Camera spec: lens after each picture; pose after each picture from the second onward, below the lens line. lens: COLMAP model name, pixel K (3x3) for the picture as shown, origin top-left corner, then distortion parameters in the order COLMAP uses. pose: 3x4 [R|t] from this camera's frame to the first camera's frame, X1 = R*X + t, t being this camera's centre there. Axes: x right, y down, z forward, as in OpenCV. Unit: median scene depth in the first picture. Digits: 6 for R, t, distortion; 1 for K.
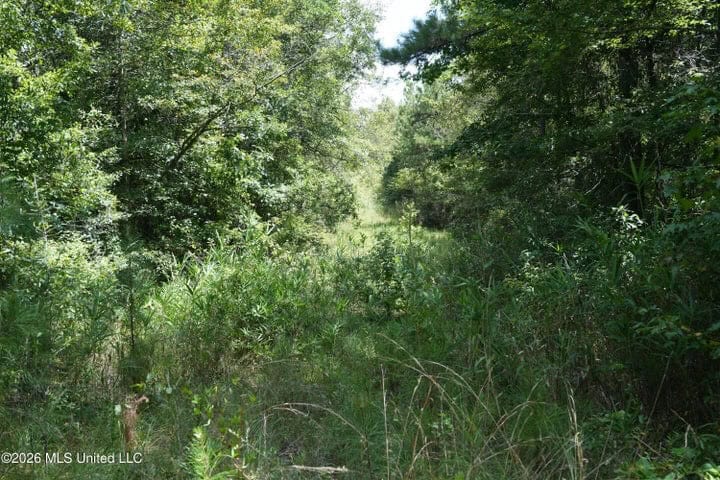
lens RADIAL K [[705.5, 0, 360.0], [0, 705.5, 239.7], [0, 0, 1]] dist [-0.000206, 0.000000]
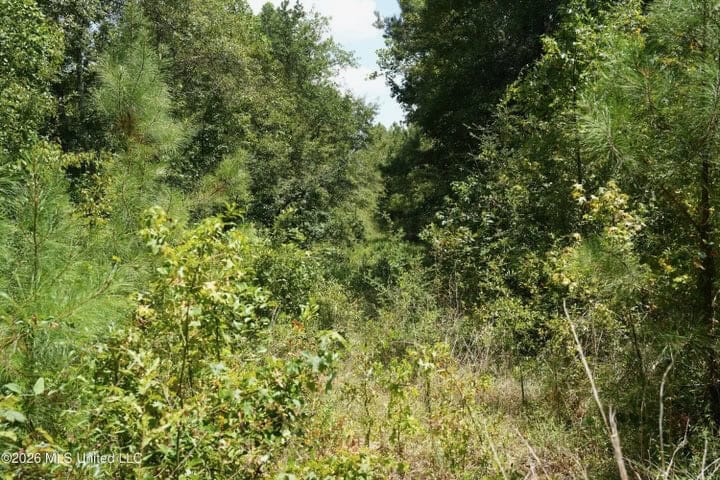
lens RADIAL K [[705.5, 0, 360.0], [0, 705.5, 241.1], [0, 0, 1]] dist [-0.000206, 0.000000]
pose [[0.999607, -0.026884, 0.007899, -0.027257], [0.026977, 0.999565, -0.011915, -0.010343], [-0.007576, 0.012123, 0.999898, -0.565244]]
